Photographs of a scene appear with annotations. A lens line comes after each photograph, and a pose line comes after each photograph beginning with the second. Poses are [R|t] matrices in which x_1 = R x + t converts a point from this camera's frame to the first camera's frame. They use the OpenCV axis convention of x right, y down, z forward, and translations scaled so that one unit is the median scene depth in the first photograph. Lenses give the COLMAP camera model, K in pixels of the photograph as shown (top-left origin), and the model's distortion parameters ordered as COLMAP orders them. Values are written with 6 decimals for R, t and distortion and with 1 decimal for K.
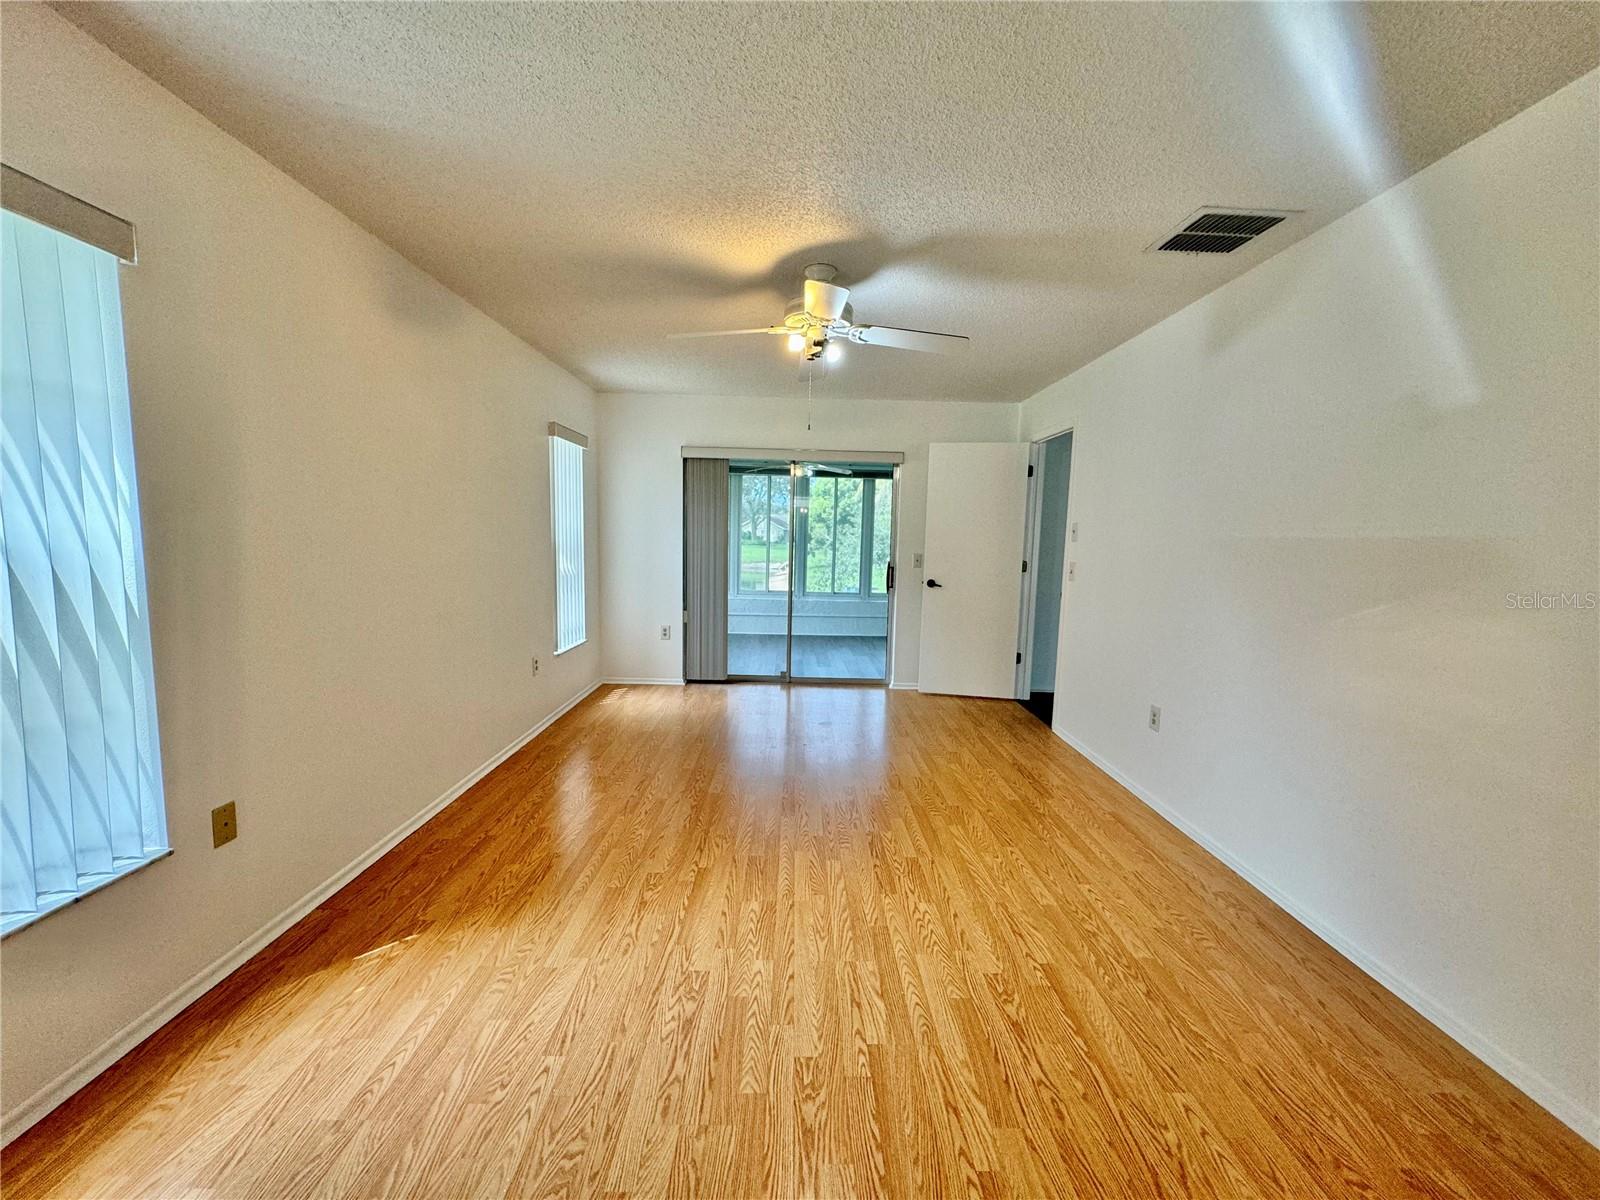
lens RADIAL K [[634.2, 0, 806.1], [0, 634.2, 596.2], [0, 0, 1]] dist [-0.001759, 0.000145]
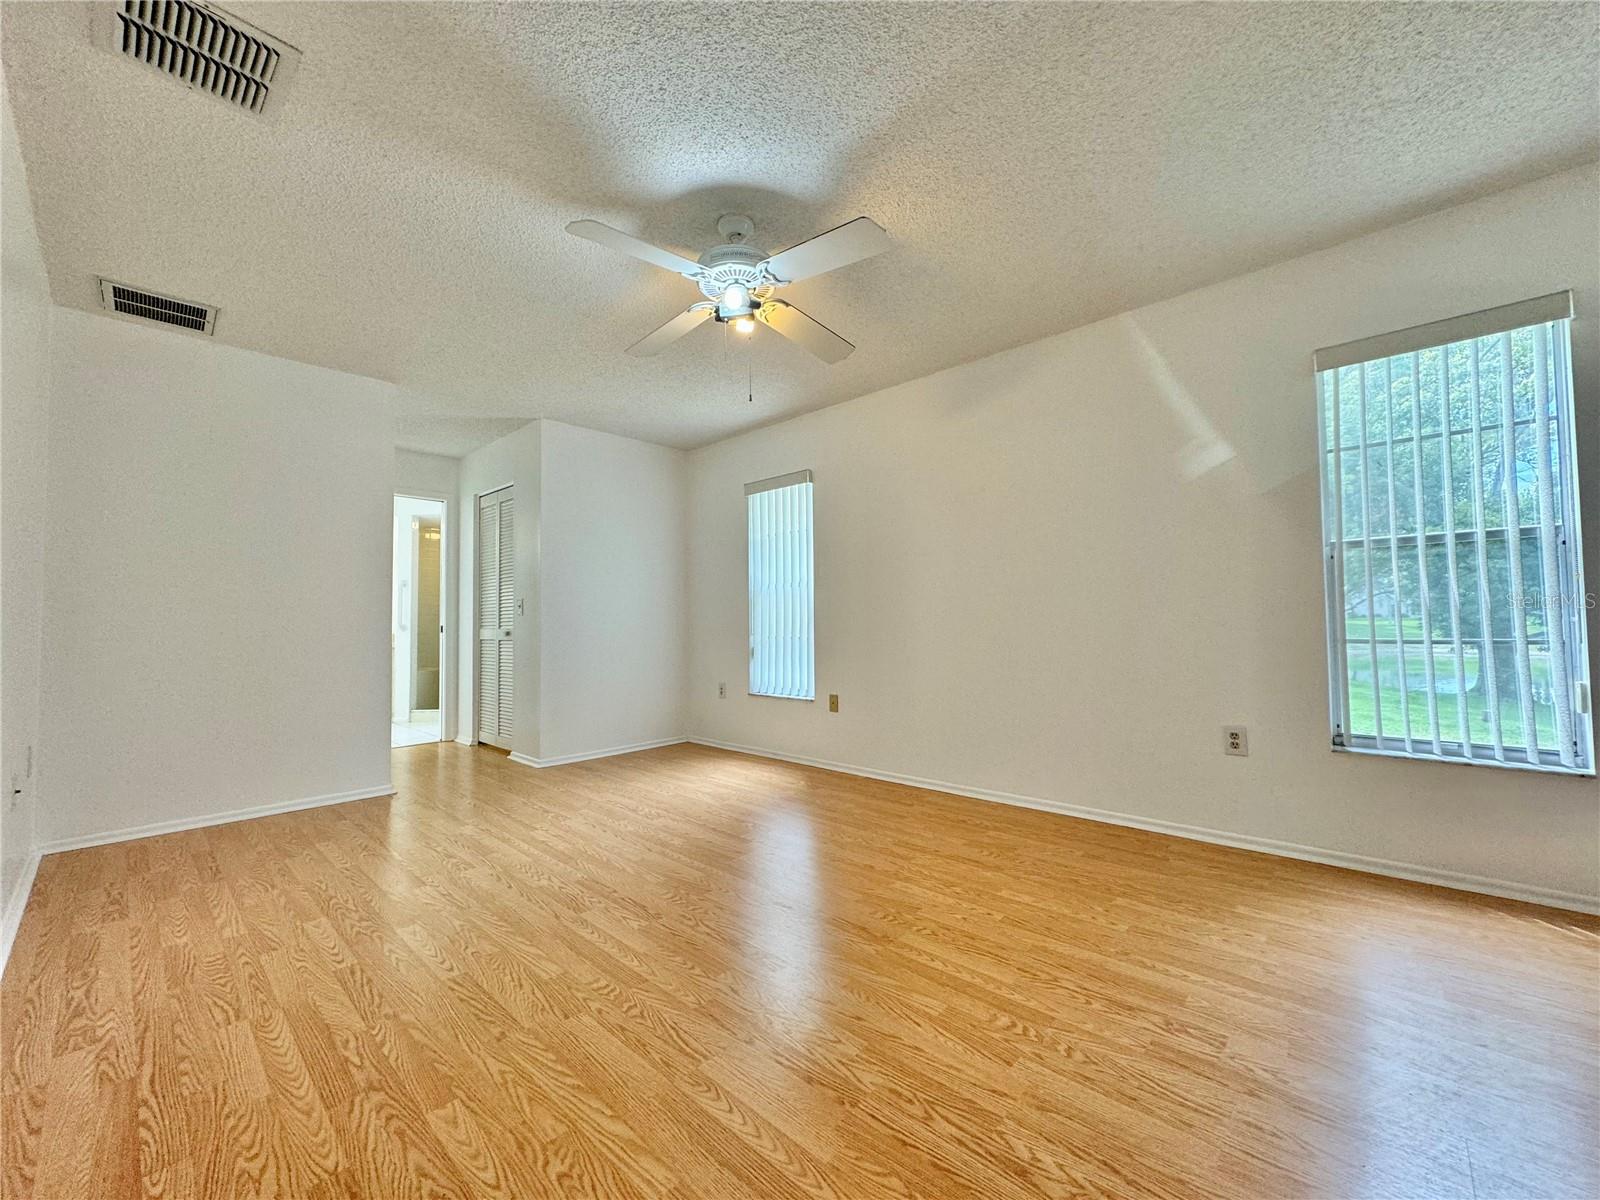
lens RADIAL K [[634.2, 0, 806.5], [0, 634.2, 603.4], [0, 0, 1]] dist [-0.001759, 0.000145]
pose [[-0.684913, -0.037347, -0.727667, 0.577096], [-0.073856, 0.997100, 0.018341, -0.022741], [0.724872, 0.066305, -0.685685, 1.729615]]
